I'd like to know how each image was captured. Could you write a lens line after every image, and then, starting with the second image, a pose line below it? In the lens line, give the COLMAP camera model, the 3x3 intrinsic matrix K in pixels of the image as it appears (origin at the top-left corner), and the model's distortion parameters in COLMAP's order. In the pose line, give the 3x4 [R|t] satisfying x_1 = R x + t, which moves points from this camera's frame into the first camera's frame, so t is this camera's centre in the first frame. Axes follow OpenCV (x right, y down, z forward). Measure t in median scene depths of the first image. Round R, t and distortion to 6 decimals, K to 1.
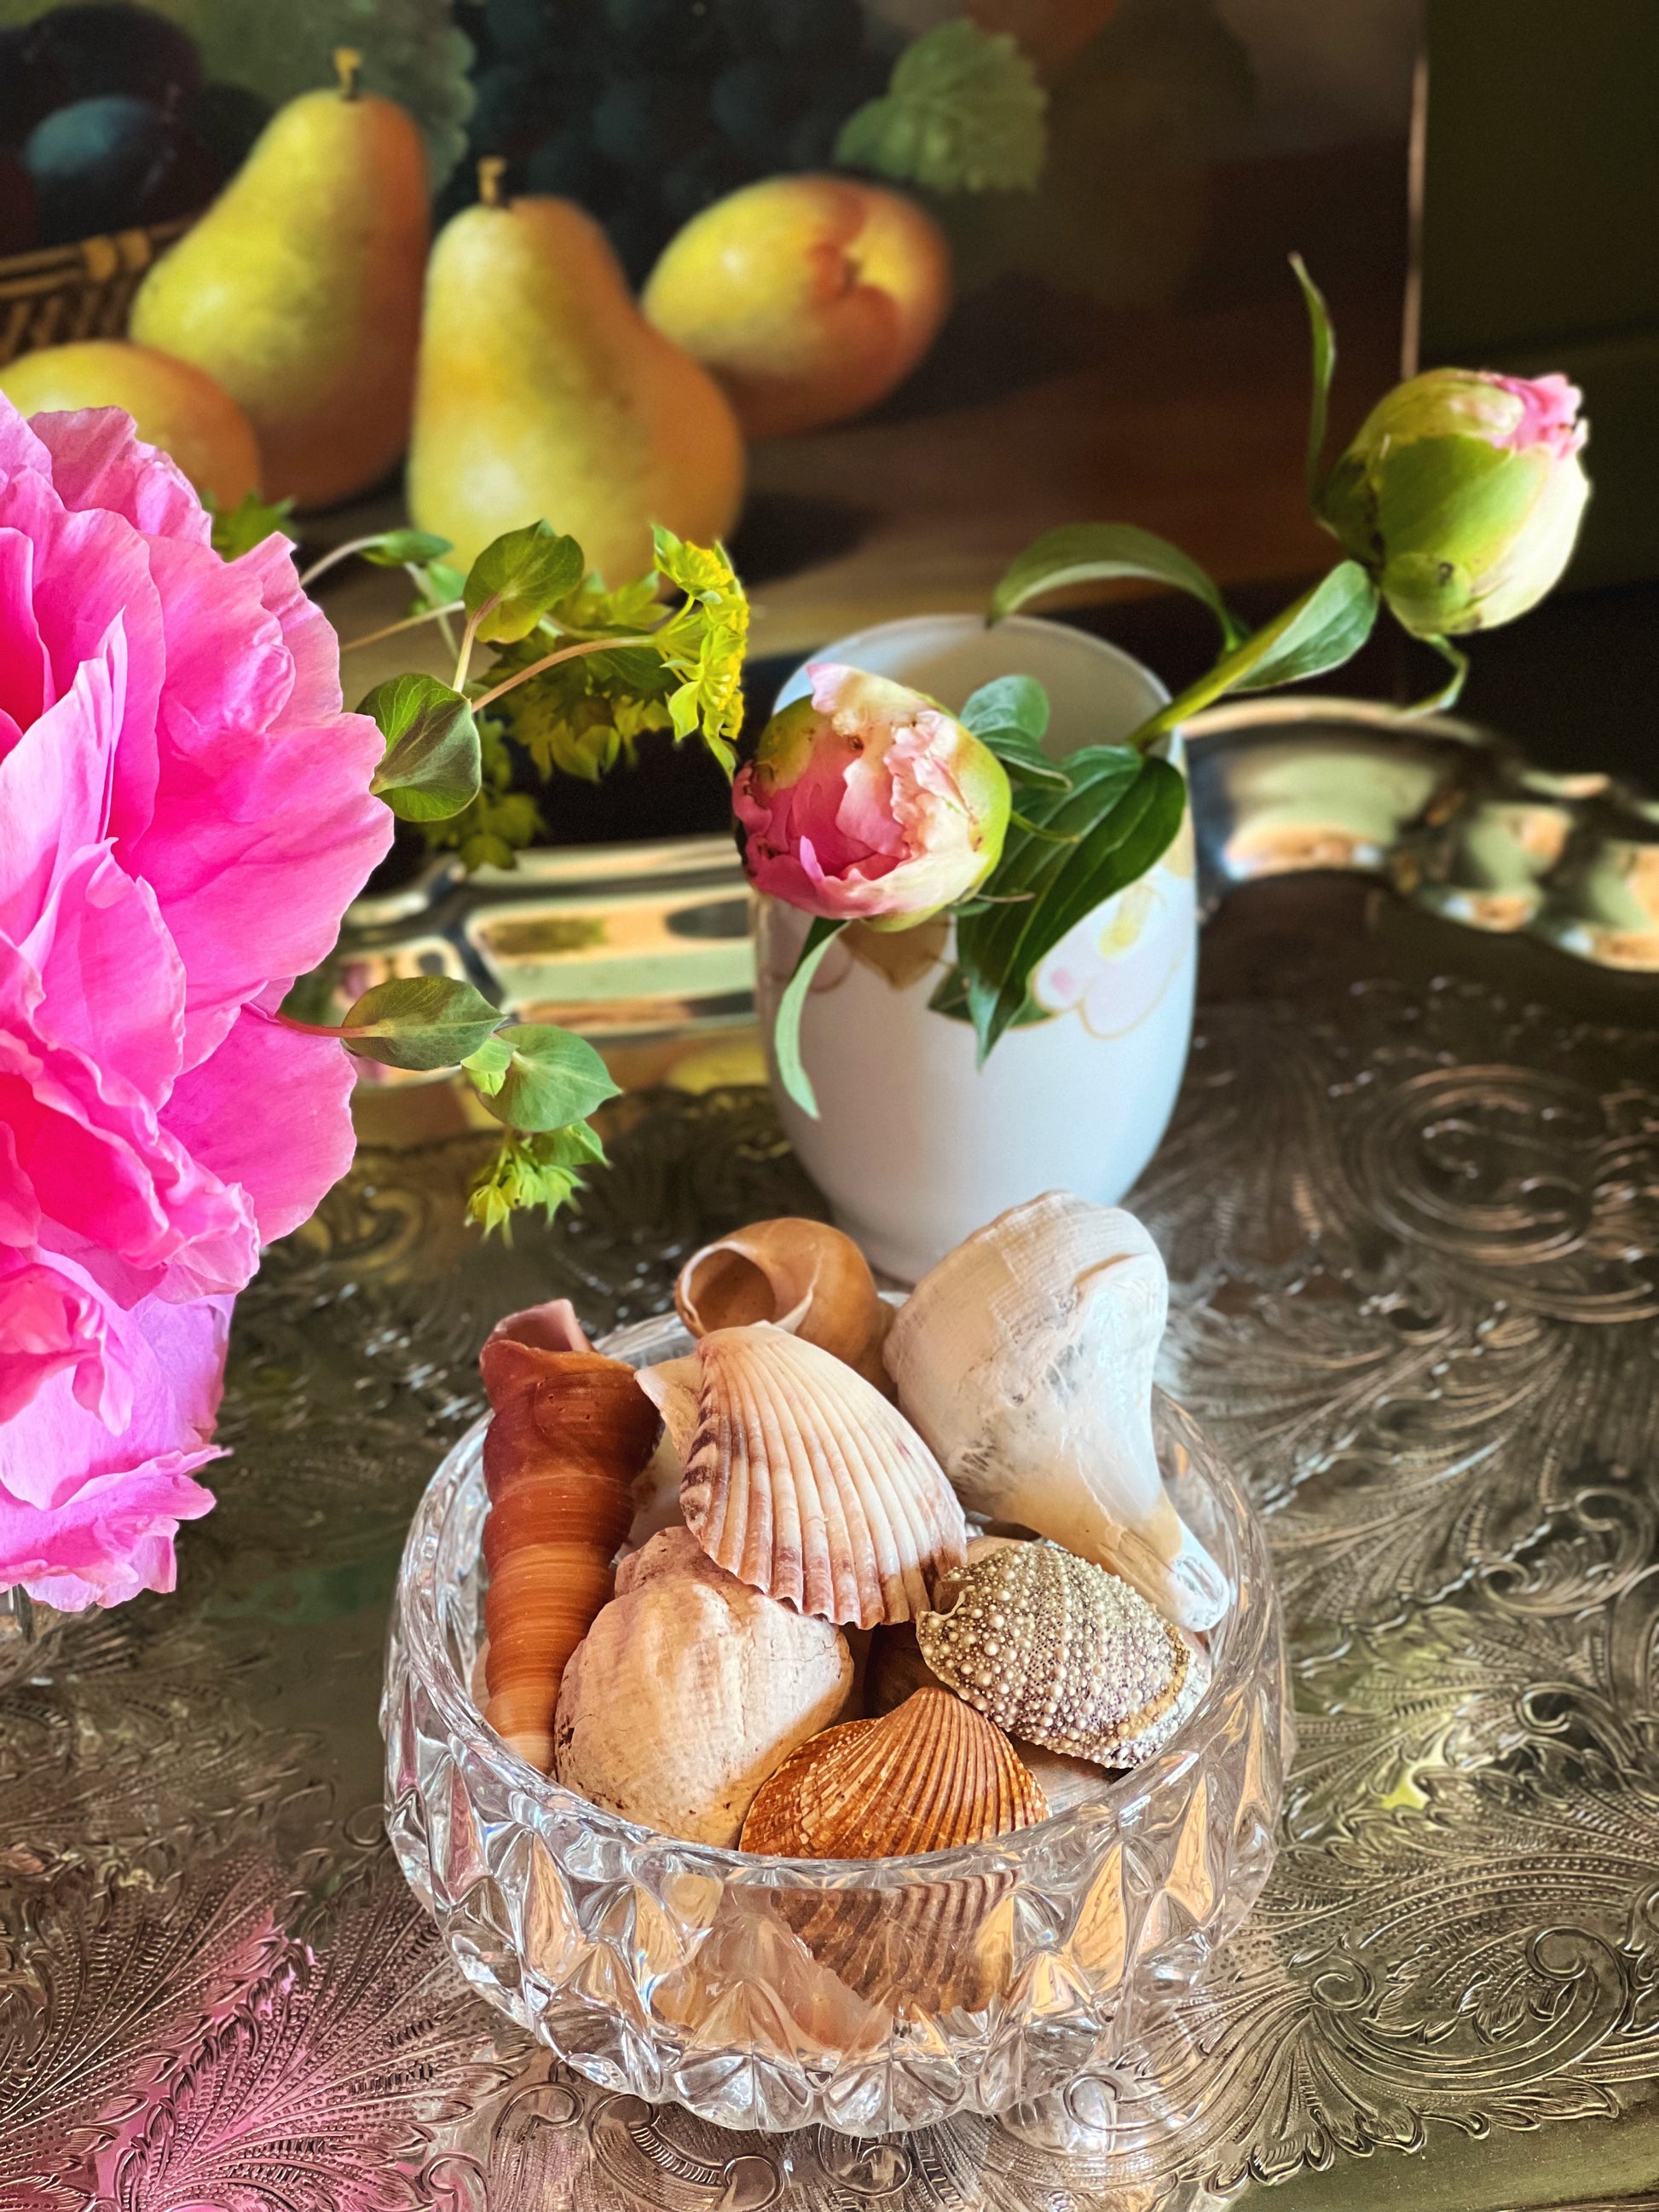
lens RADIAL K [[5089.4, 0, 839.3], [0, 5089.4, 1060.4], [0, 0, 1]] dist [-0.330423, 8.233436]
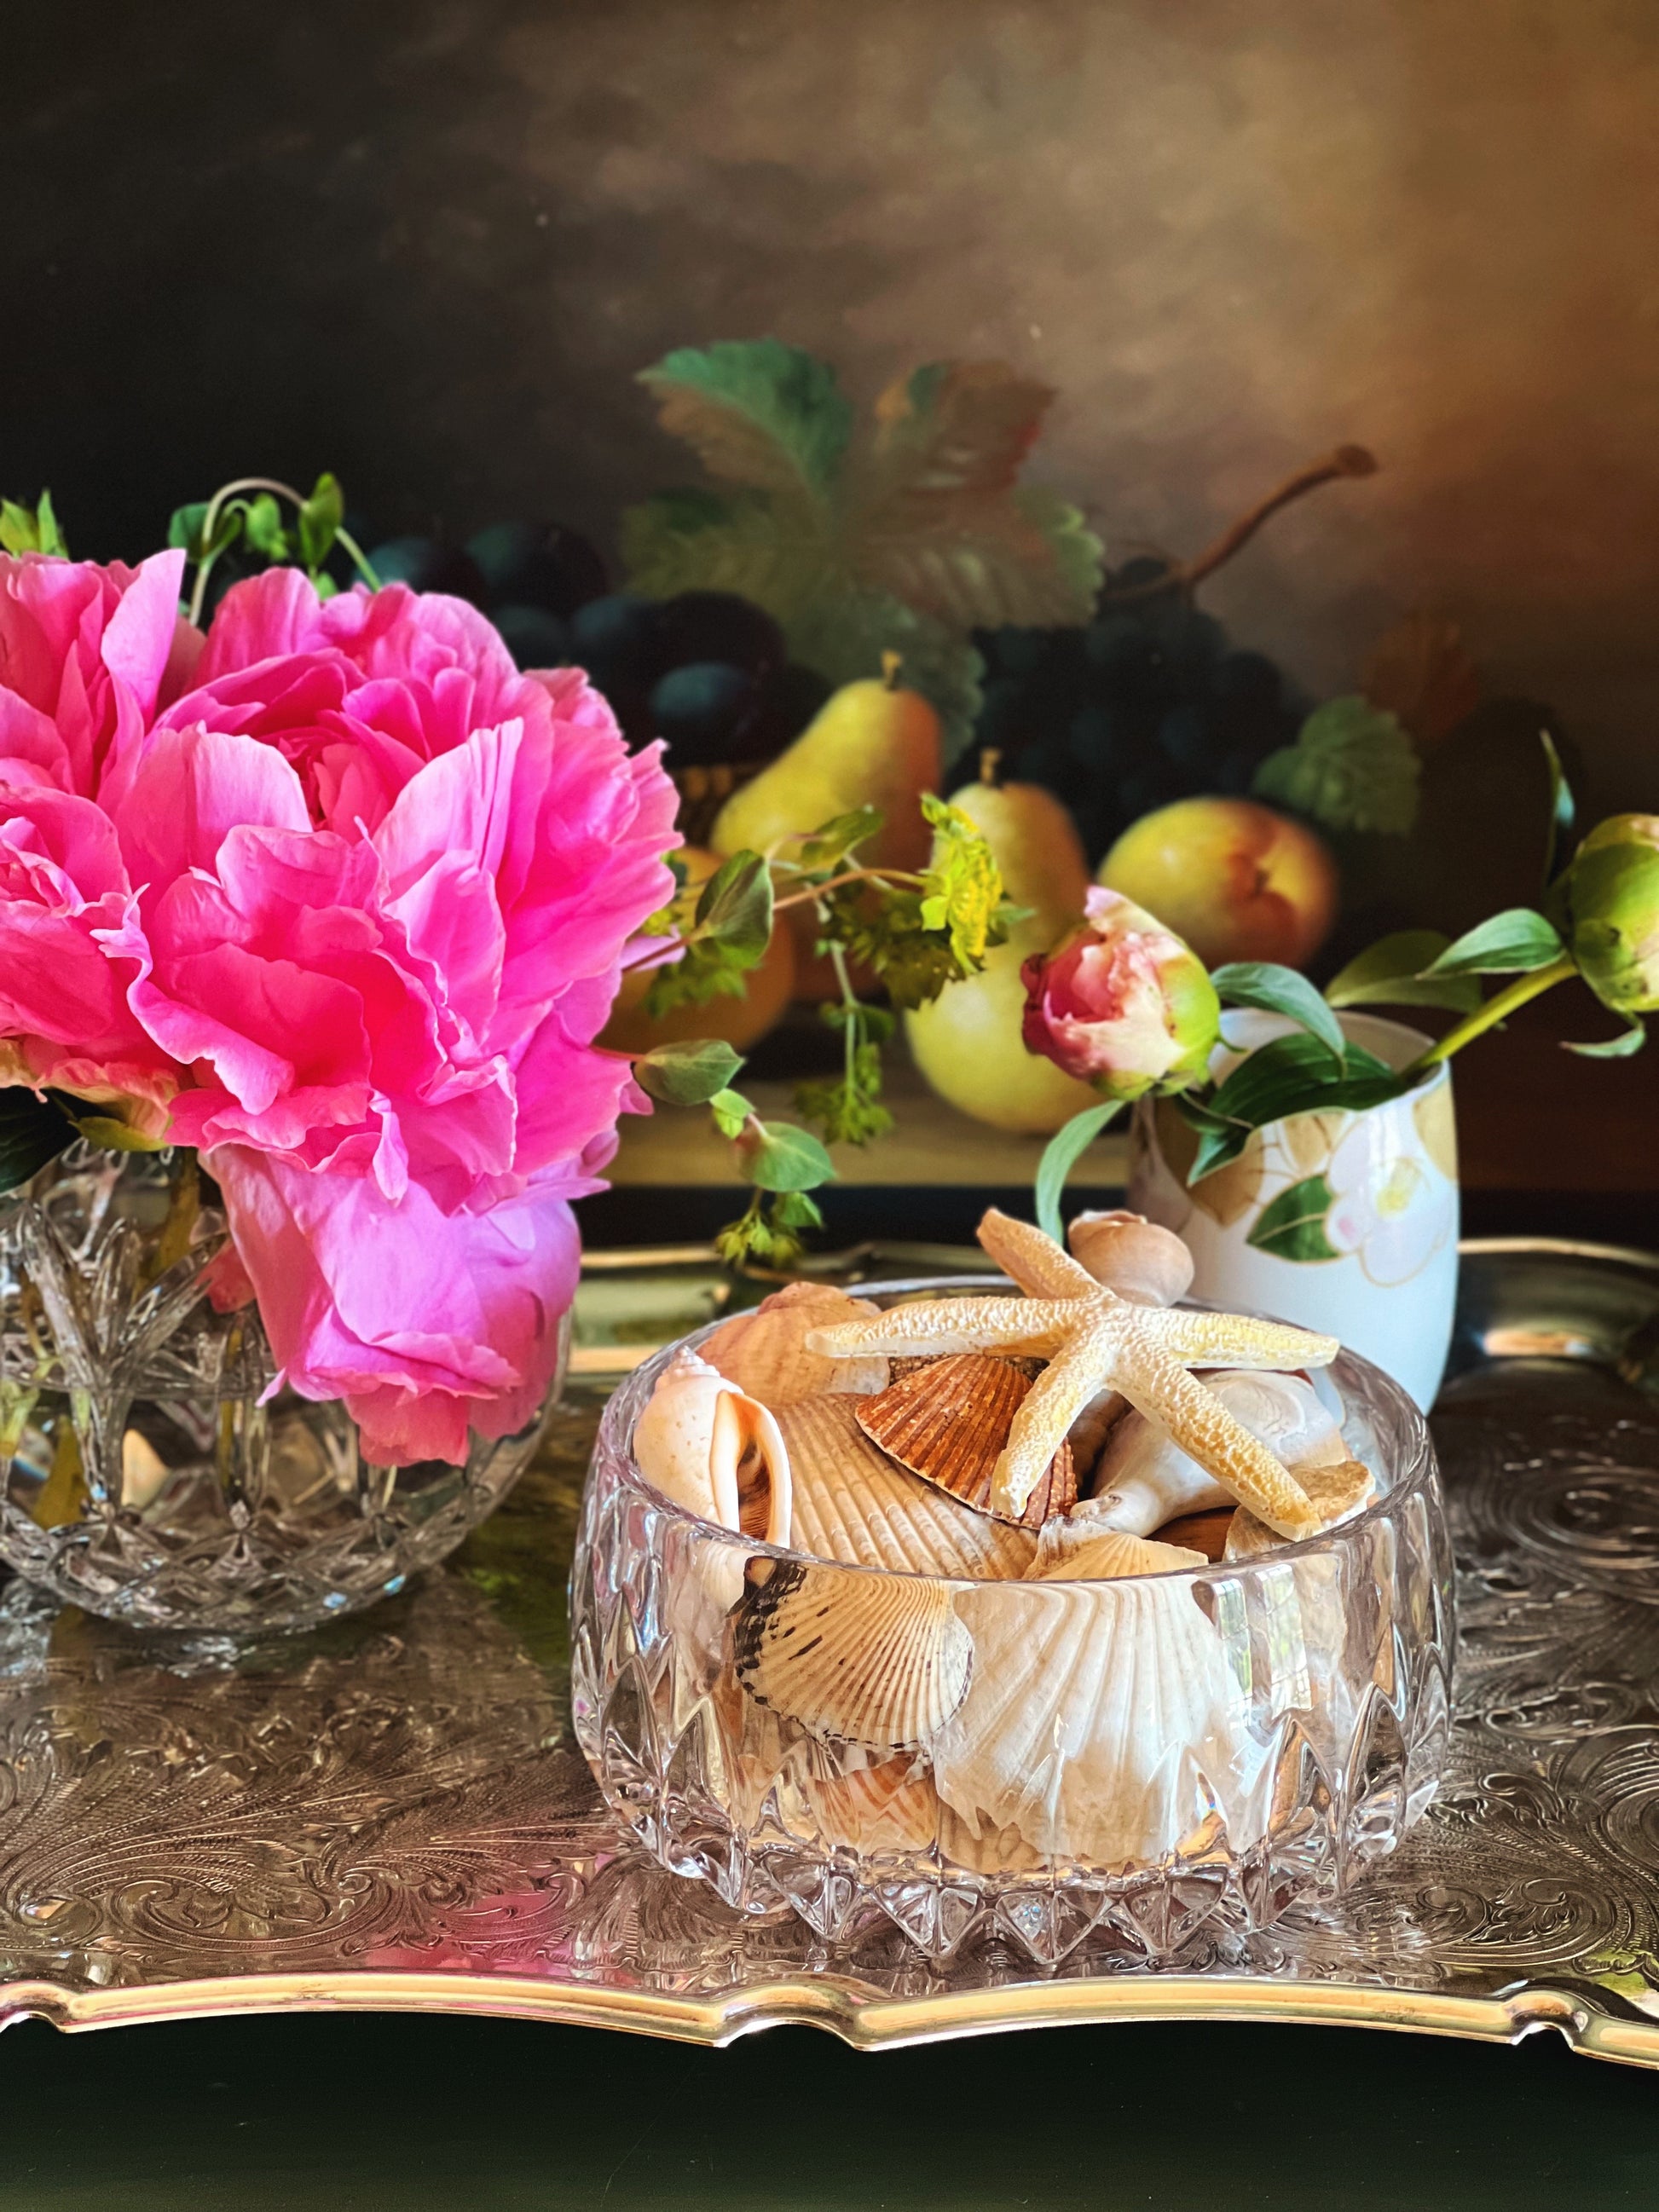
lens RADIAL K [[5089.4, 0, 839.3], [0, 5089.4, 1060.4], [0, 0, 1]] dist [-0.330423, 8.233436]
pose [[0.963215, 0.096335, -0.250870, 0.298421], [-0.173306, 0.936149, -0.305925, 0.398979], [0.205381, 0.338149, 0.918408, -0.276122]]
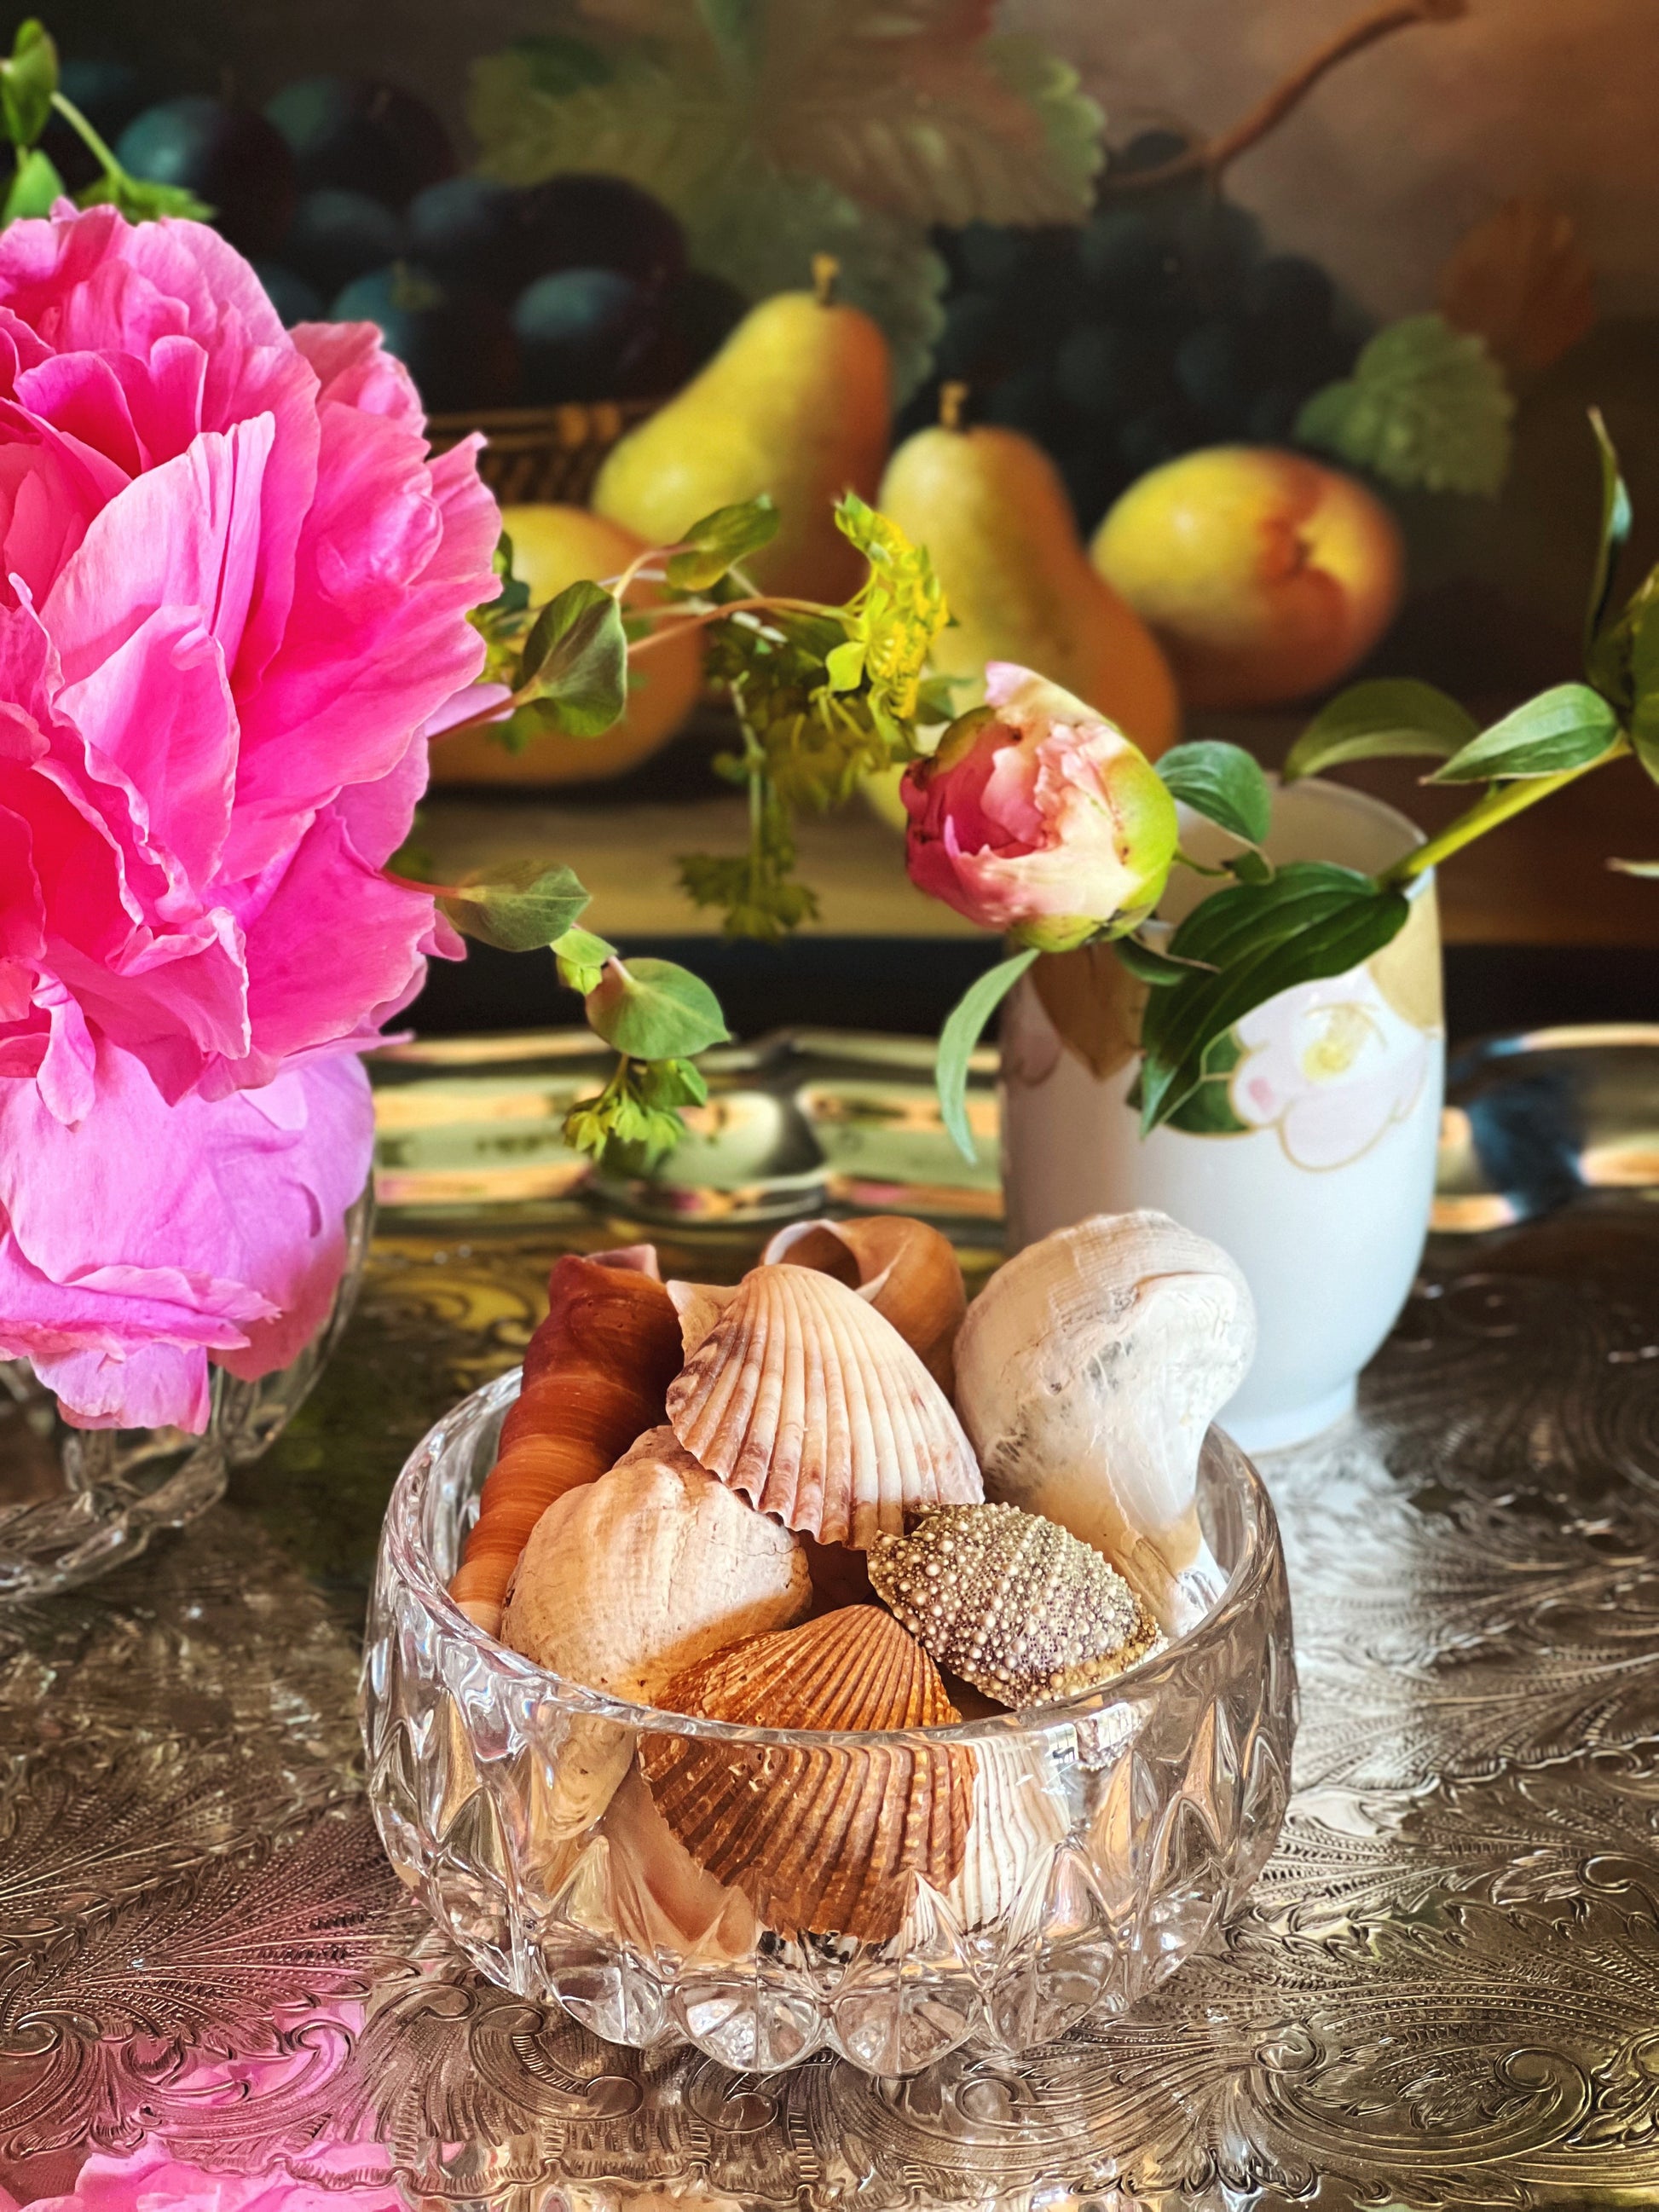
lens RADIAL K [[5089.4, 0, 839.3], [0, 5089.4, 1060.4], [0, 0, 1]] dist [-0.330423, 8.233436]
pose [[0.960639, 0.130482, -0.245250, 0.226708], [-0.181076, 0.963620, -0.196590, 0.205753], [0.210676, 0.233261, 0.949318, 0.048803]]
